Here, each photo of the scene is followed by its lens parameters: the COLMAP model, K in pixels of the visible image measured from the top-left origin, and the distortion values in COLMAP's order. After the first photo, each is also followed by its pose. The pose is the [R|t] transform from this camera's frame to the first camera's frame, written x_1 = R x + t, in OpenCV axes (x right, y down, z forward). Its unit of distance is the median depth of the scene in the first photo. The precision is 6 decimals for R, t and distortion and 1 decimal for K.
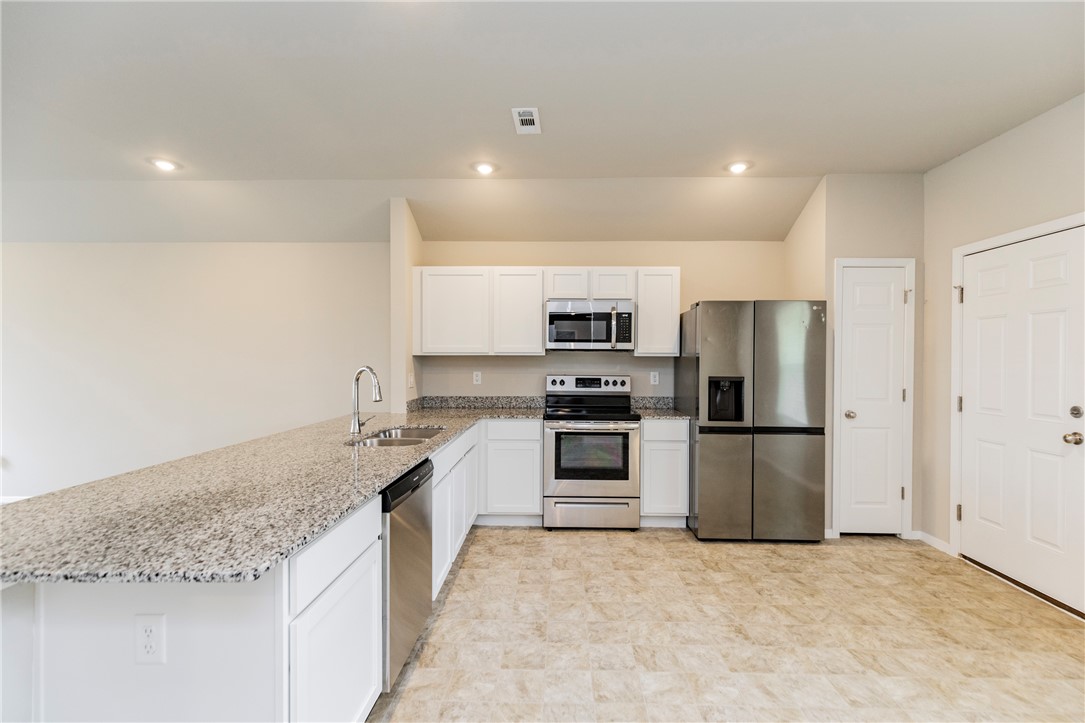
lens RADIAL K [[499.8, 0, 546.8], [0, 499.8, 364.5], [0, 0, 1]] dist [0.011613, -0.000275]
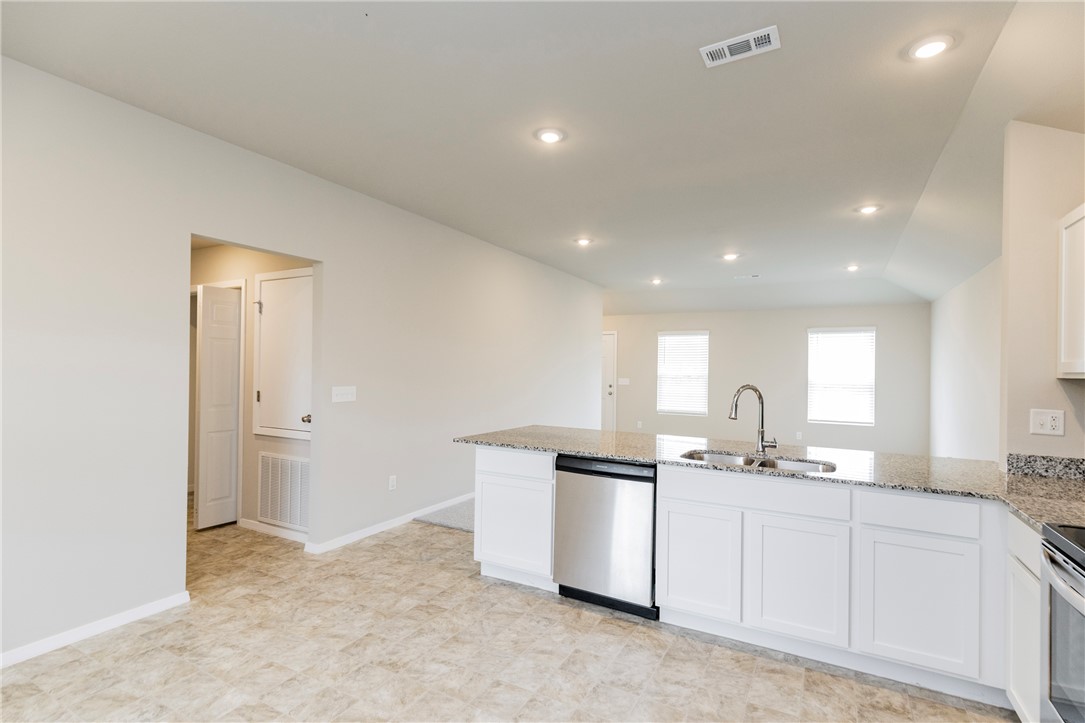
lens RADIAL K [[499.8, 0, 546.8], [0, 499.8, 364.5], [0, 0, 1]] dist [0.011613, -0.000275]
pose [[-0.458938, -0.019420, -0.888256, 0.535624], [-0.029749, 0.999536, -0.006483, -0.013118], [0.887970, 0.023449, -0.459303, 0.813623]]
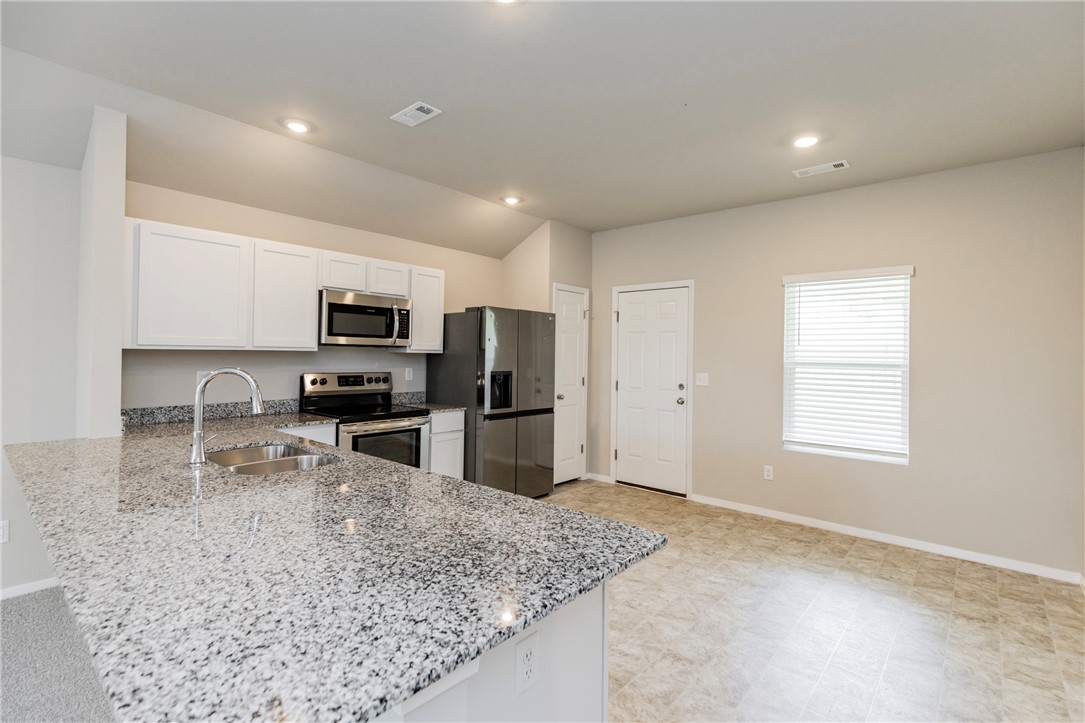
lens RADIAL K [[519.9, 0, 564.9], [0, 519.9, 351.7], [0, 0, 1]] dist [0.009368, -0.000207]
pose [[0.611145, 0.010031, 0.791455, -0.489035], [-0.002586, 0.999940, -0.010677, -0.008833], [-0.791514, 0.004478, 0.611134, 0.112023]]
